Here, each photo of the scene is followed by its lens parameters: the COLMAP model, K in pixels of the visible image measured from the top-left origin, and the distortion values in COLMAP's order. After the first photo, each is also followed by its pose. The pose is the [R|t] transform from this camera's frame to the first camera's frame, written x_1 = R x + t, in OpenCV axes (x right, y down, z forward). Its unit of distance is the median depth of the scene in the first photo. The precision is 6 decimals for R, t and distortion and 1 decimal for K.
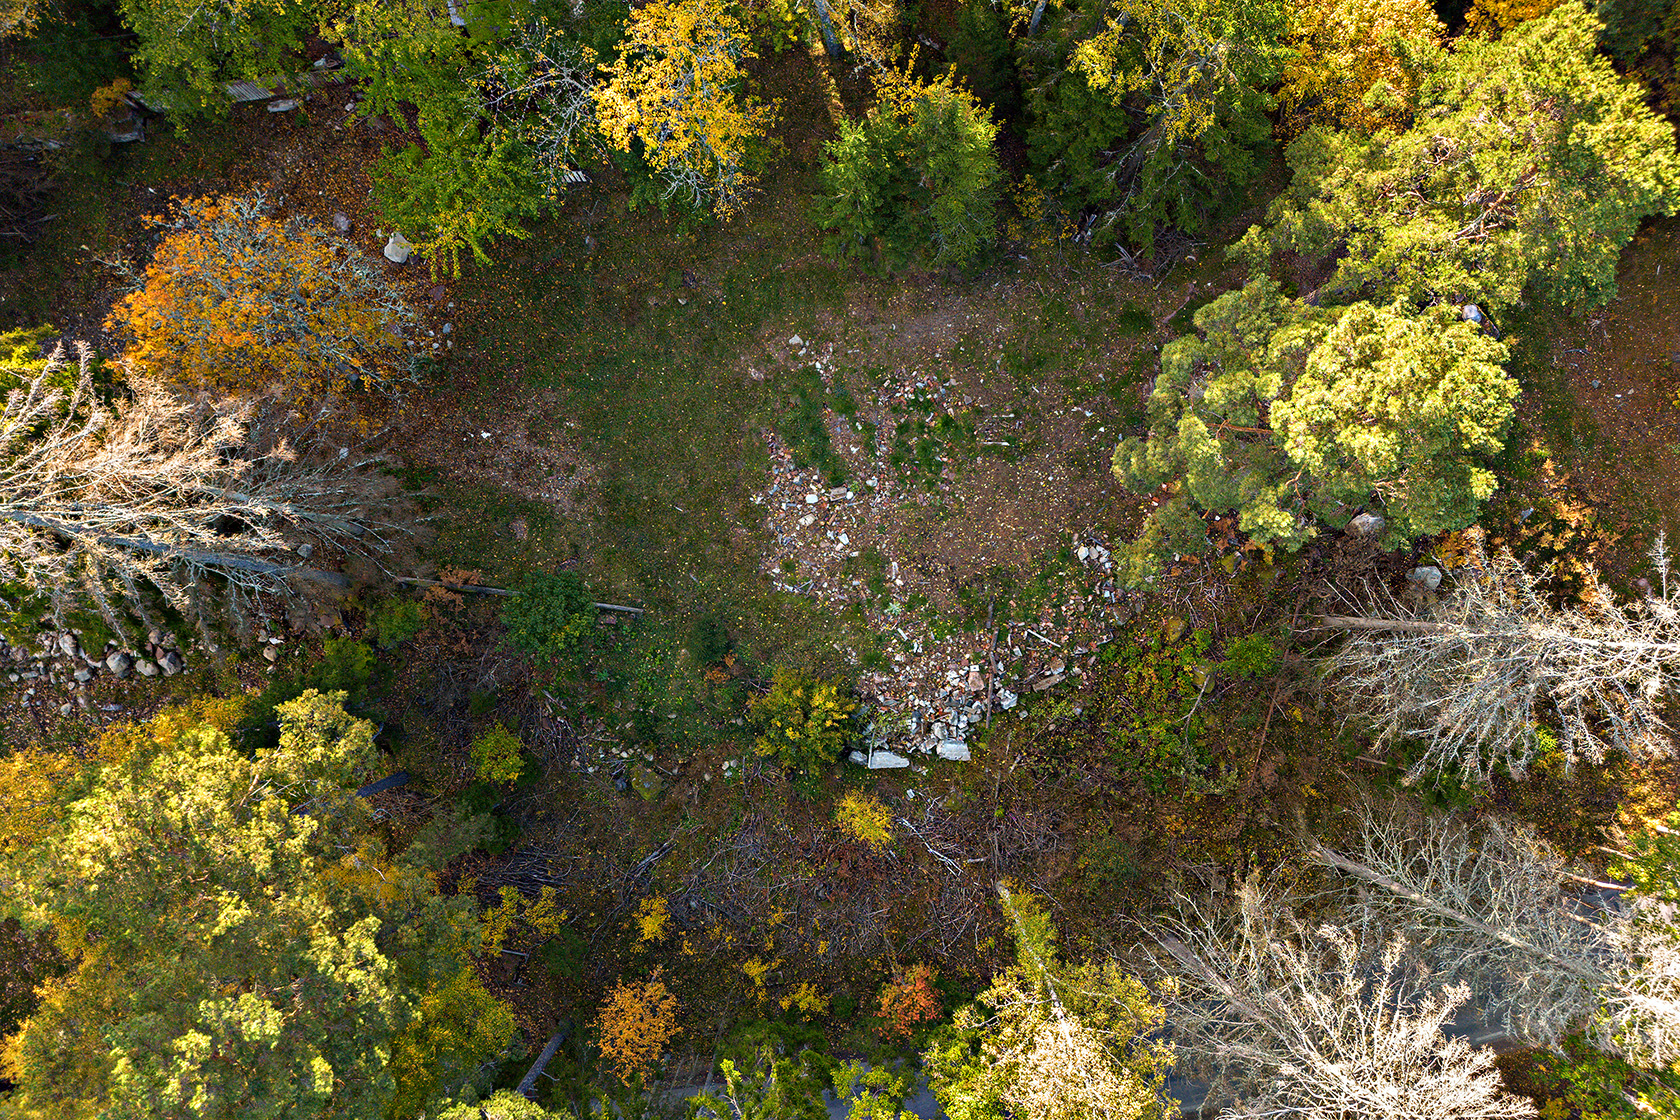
lens RADIAL K [[1188.5, 0, 843.8], [0, 1188.5, 557.0], [0, 0, 1]] dist [0.048622, -0.032226]
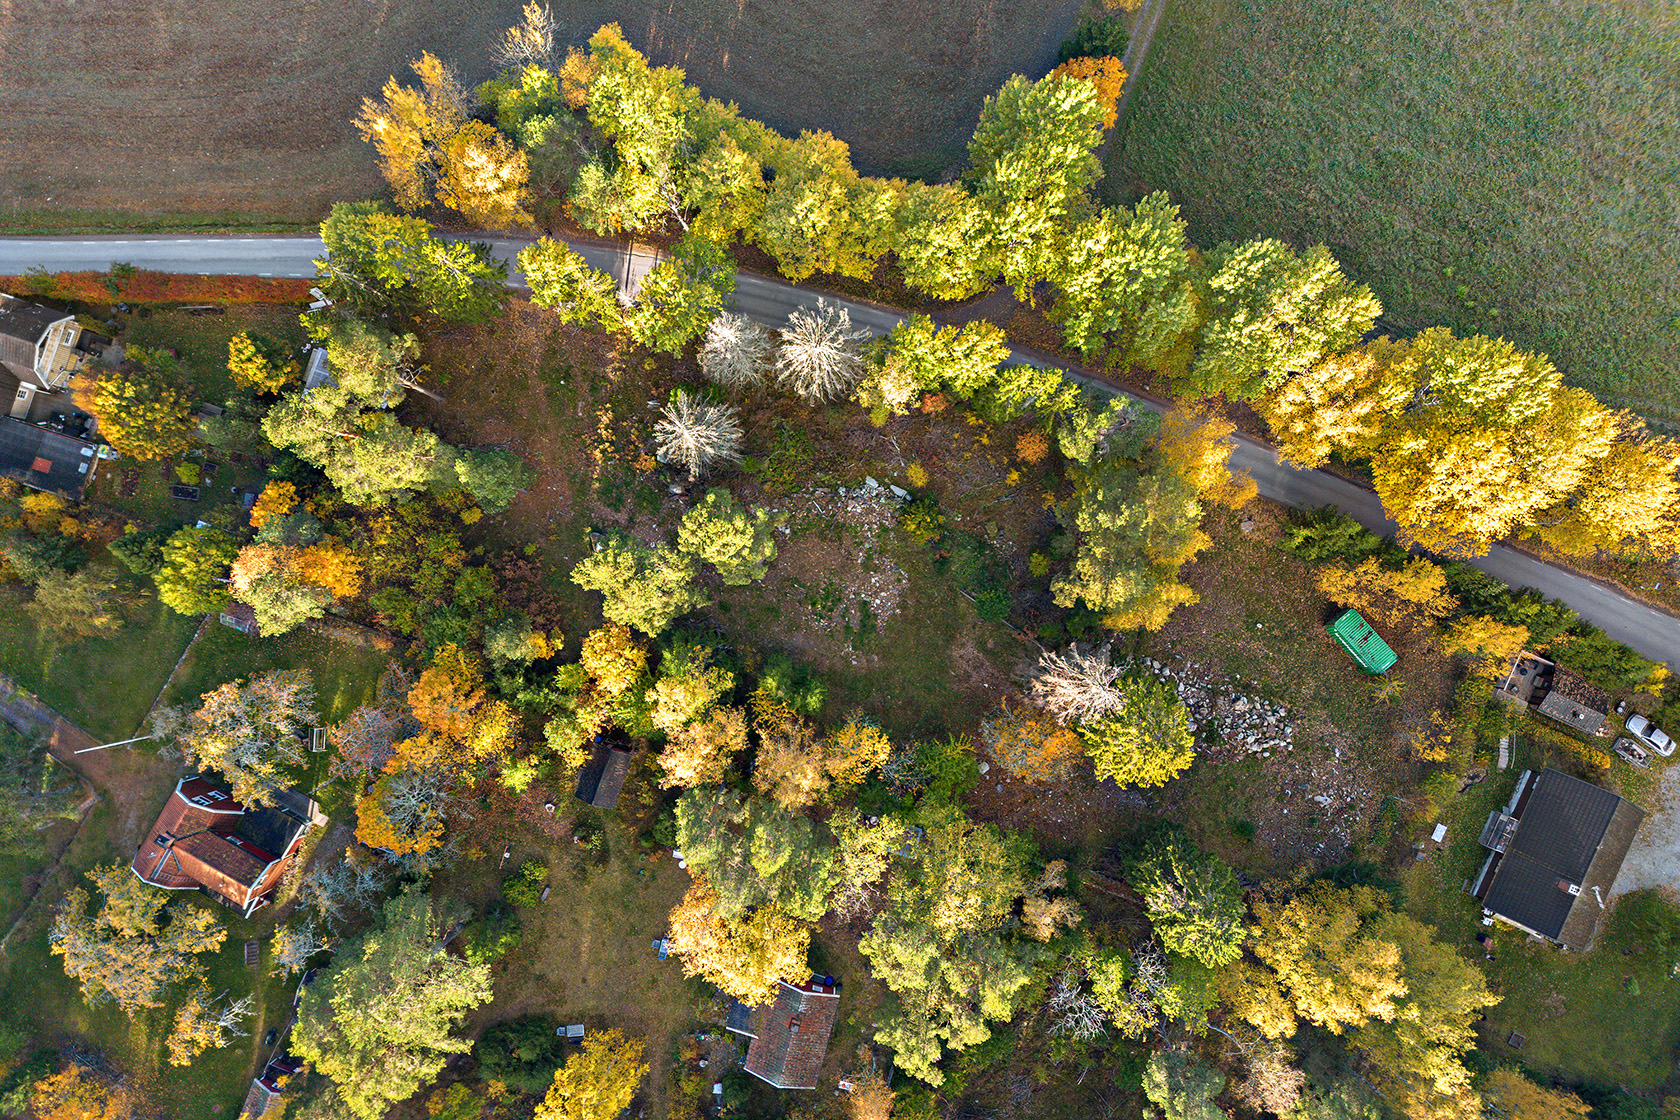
lens RADIAL K [[1188.5, 0, 839.4], [0, 1188.5, 572.6], [0, 0, 1]] dist [0.048622, -0.032226]
pose [[-0.892470, -0.450893, 0.013918, 0.035059], [0.451013, -0.891225, 0.048017, -0.146492], [-0.009247, 0.049131, 0.998750, -1.401661]]
